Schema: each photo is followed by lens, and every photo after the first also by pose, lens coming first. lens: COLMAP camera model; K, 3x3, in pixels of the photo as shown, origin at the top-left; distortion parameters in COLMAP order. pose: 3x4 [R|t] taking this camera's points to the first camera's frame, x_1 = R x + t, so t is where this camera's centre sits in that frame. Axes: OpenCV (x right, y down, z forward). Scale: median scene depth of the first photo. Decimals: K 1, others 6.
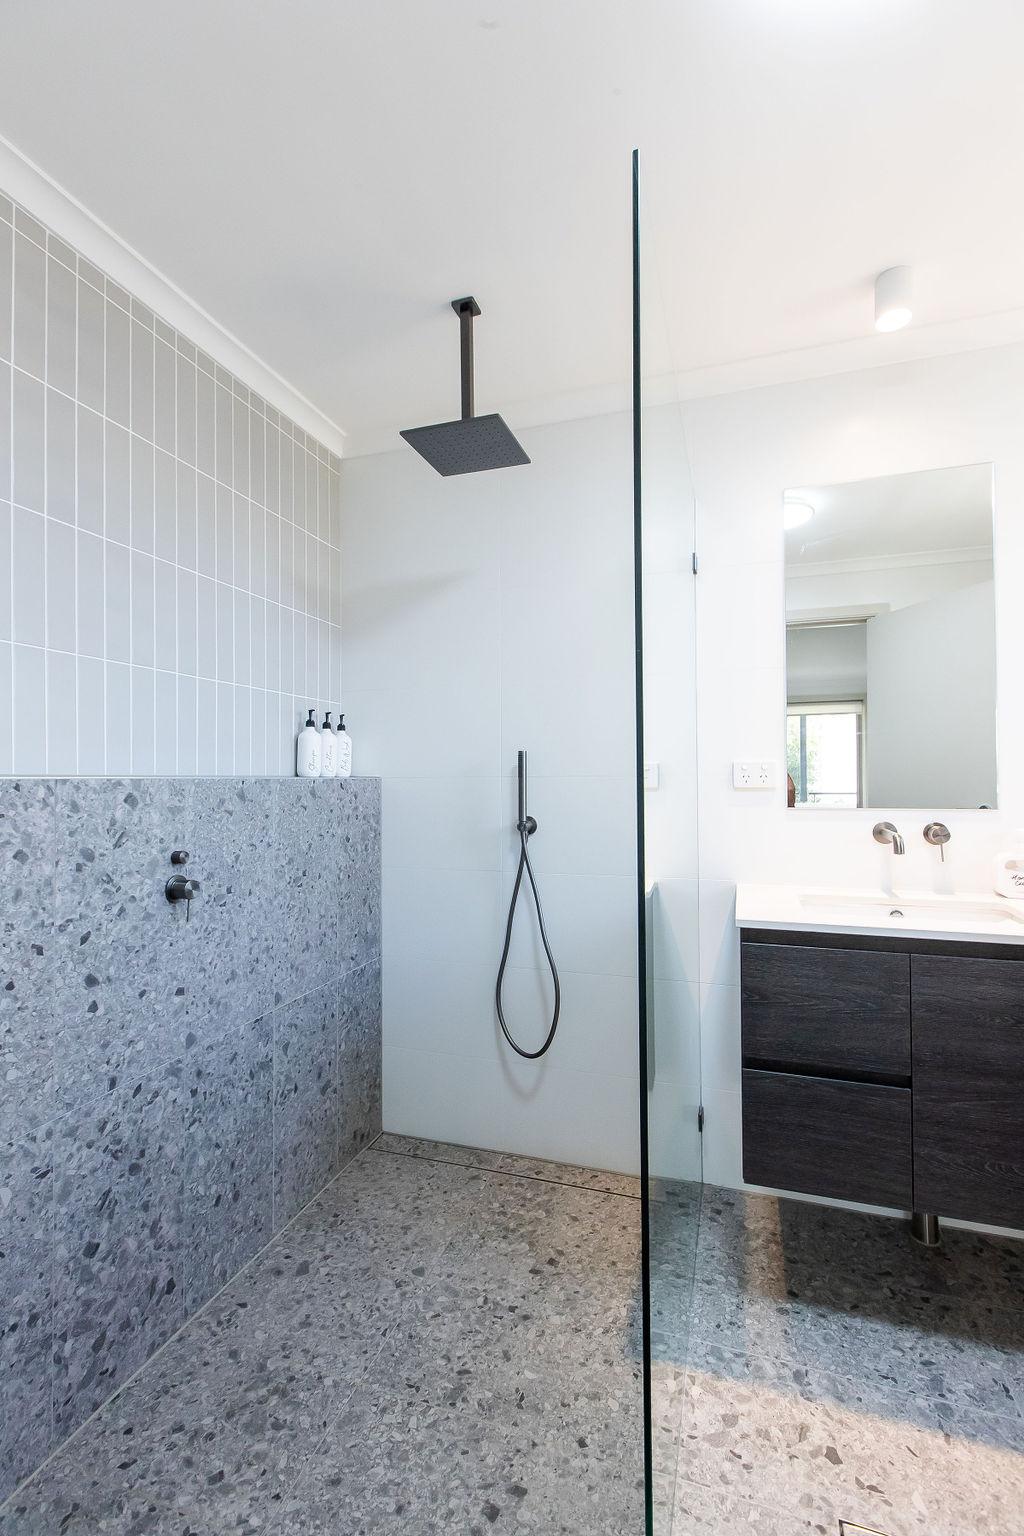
lens RADIAL K [[681.1, 0, 512.0], [0, 681.1, 770.9], [0, 0, 1]] dist [0.001189, -0.000755]
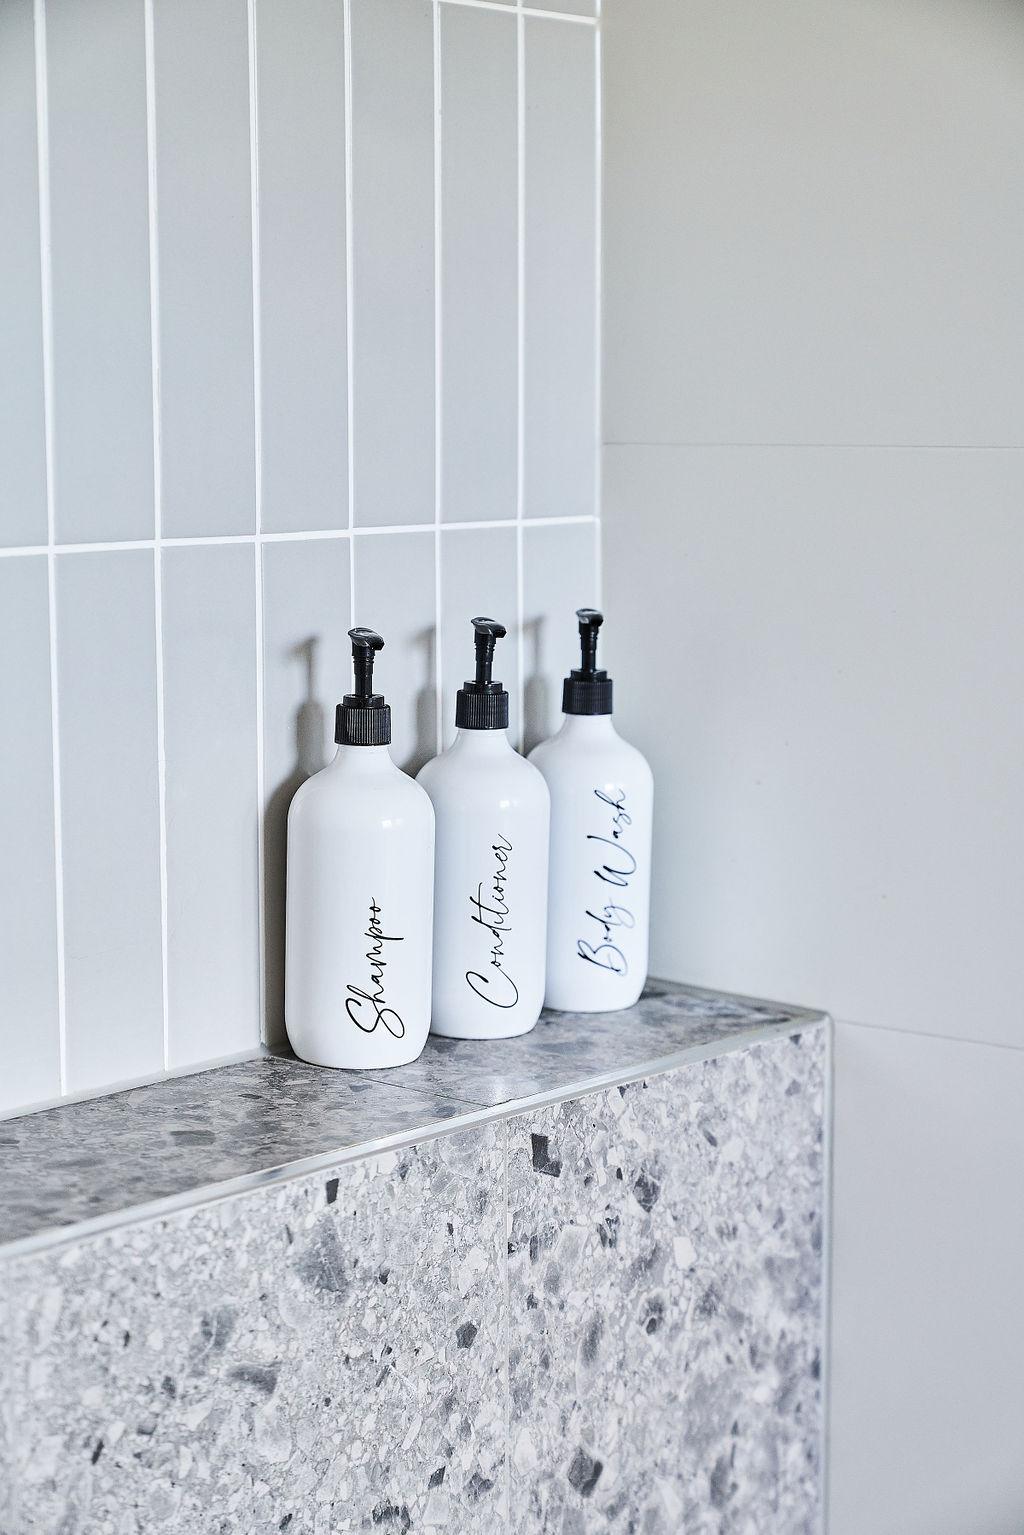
lens RADIAL K [[3005.1, 0, 514.6], [0, 3005.1, 772.6], [0, 0, 1]] dist [-0.021824, 0.000000]
pose [[0.931542, 0.053017, -0.359749, -0.022807], [-0.000640, 0.989552, 0.144174, -0.198559], [0.363634, -0.134074, 0.921843, 0.484507]]
